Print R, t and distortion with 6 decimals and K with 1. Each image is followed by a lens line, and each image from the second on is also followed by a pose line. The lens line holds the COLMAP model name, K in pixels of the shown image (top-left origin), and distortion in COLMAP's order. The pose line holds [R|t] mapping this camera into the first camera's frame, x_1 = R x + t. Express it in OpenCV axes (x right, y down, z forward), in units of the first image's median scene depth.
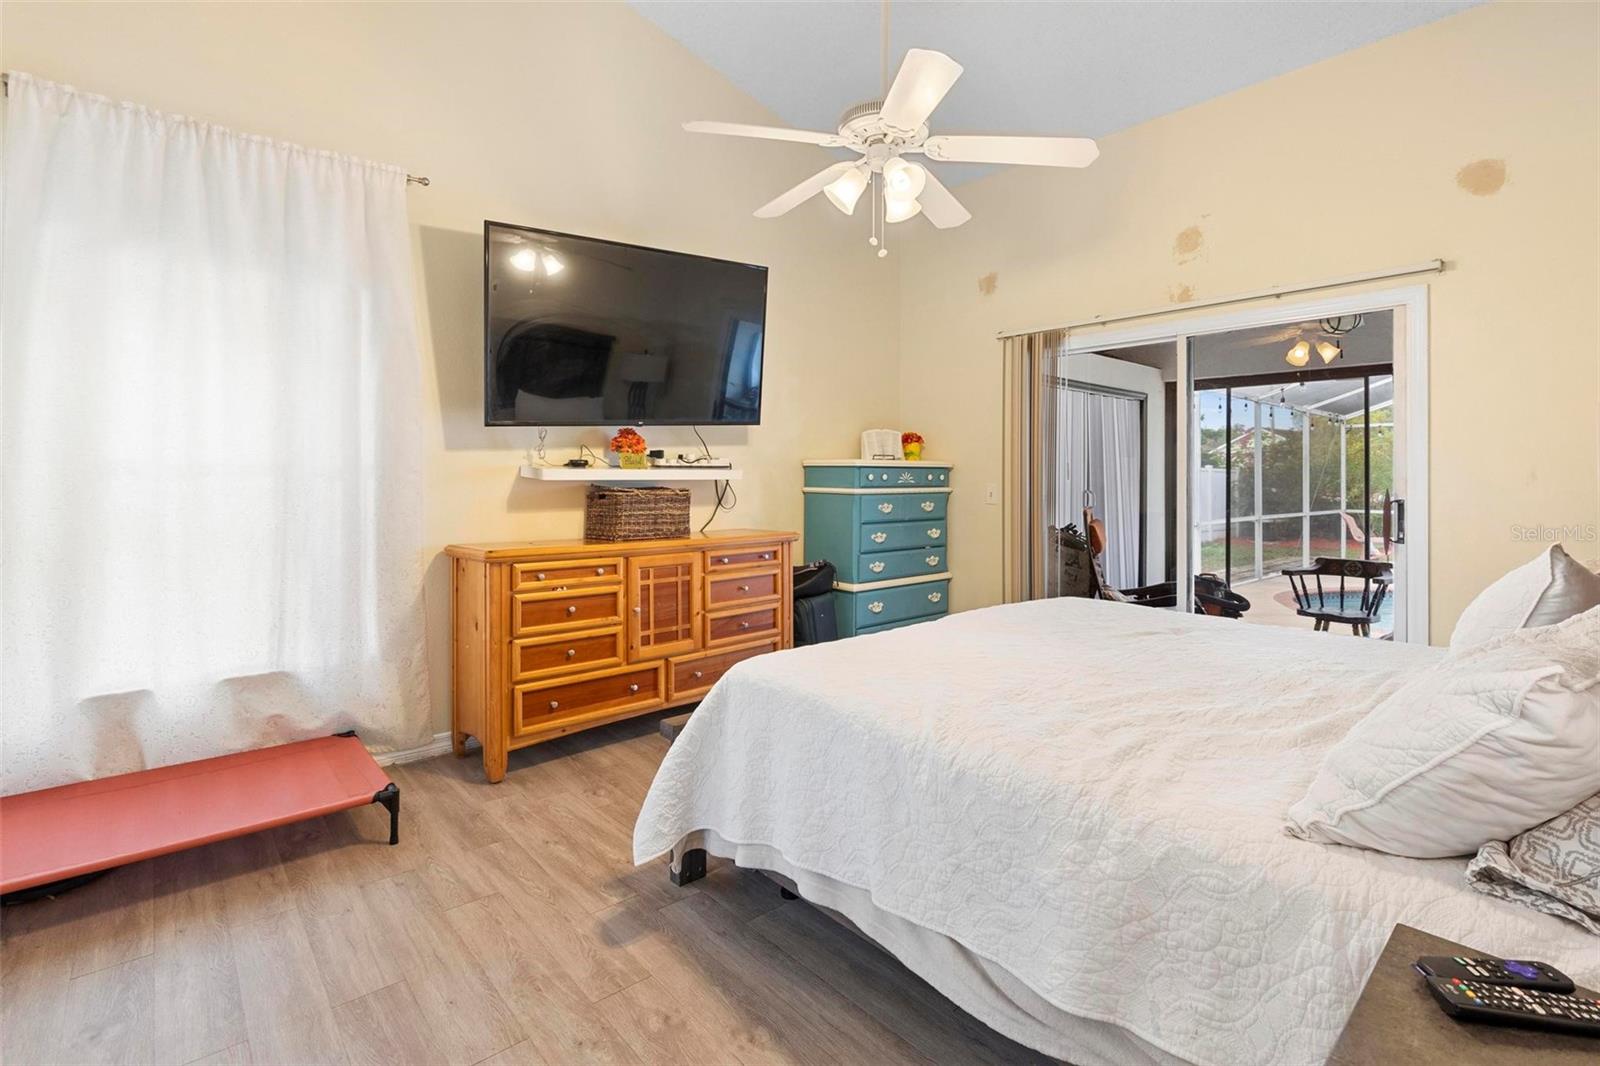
lens RADIAL K [[717.5, 0, 771.5], [0, 717.5, 470.2], [0, 0, 1]] dist [-0.008139, 0.001763]
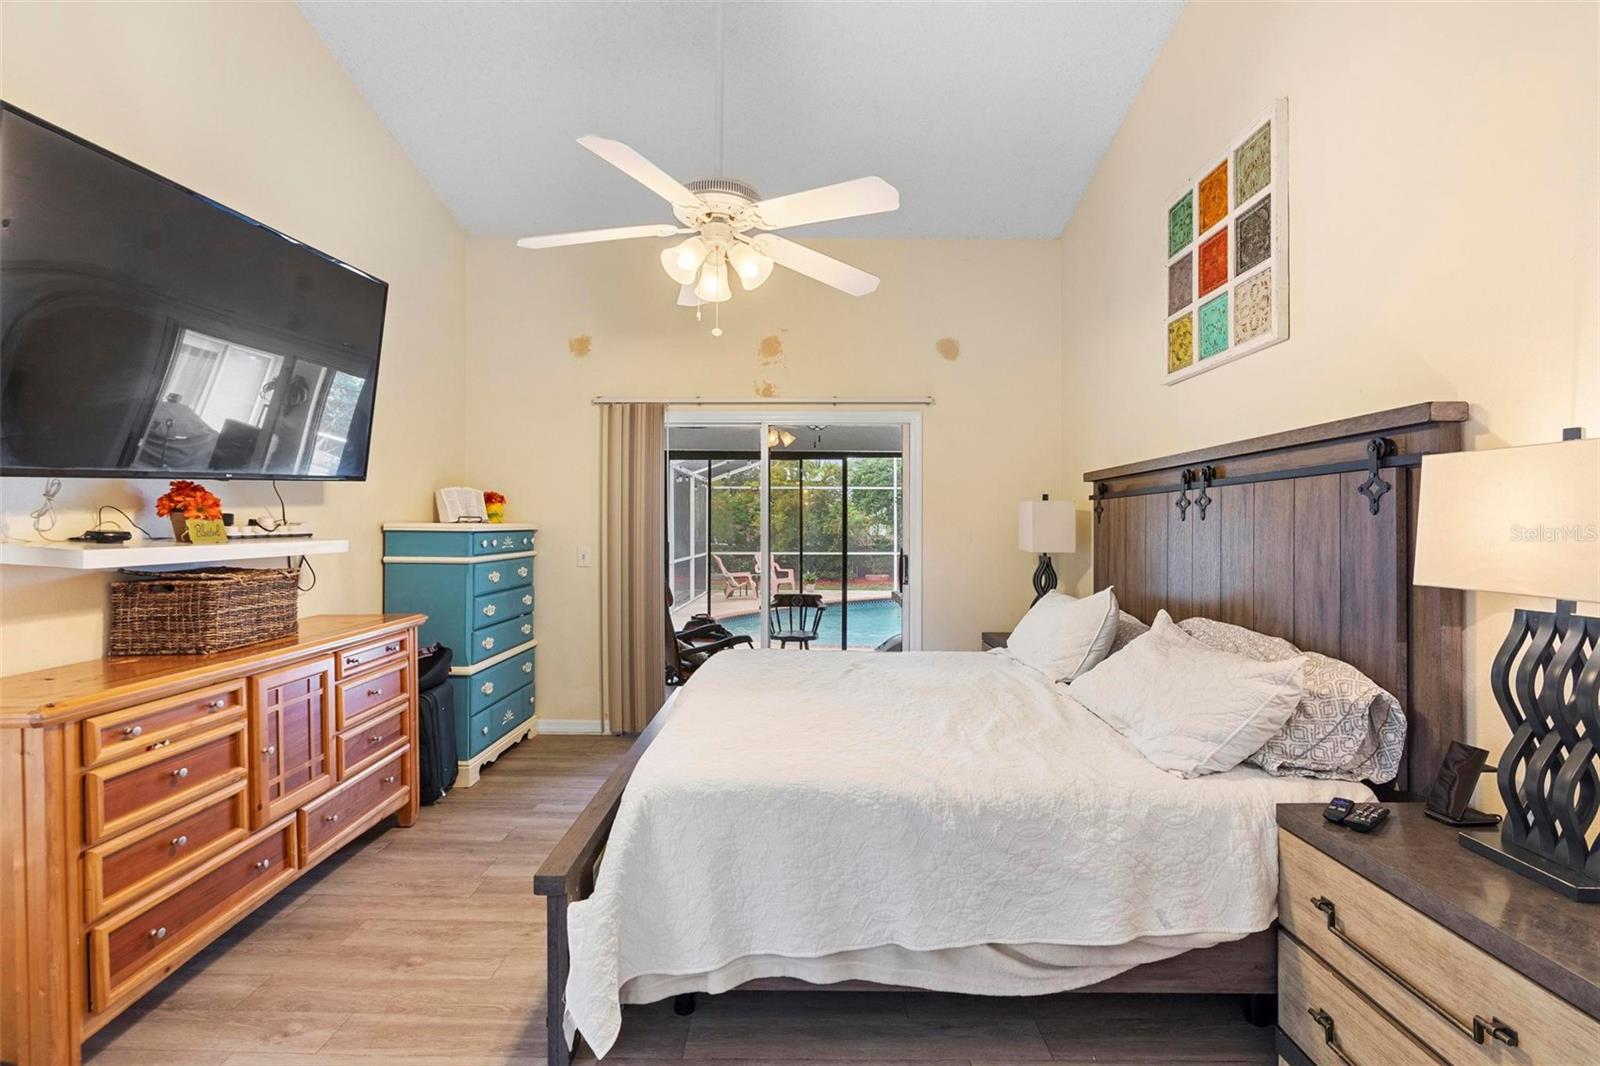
lens RADIAL K [[717.5, 0, 766.7], [0, 717.5, 528.3], [0, 0, 1]] dist [-0.008139, 0.001763]
pose [[0.675898, -0.007633, 0.736956, -0.349606], [-0.003765, 0.999898, 0.013809, -0.028354], [-0.736986, -0.012108, 0.675800, 0.177750]]
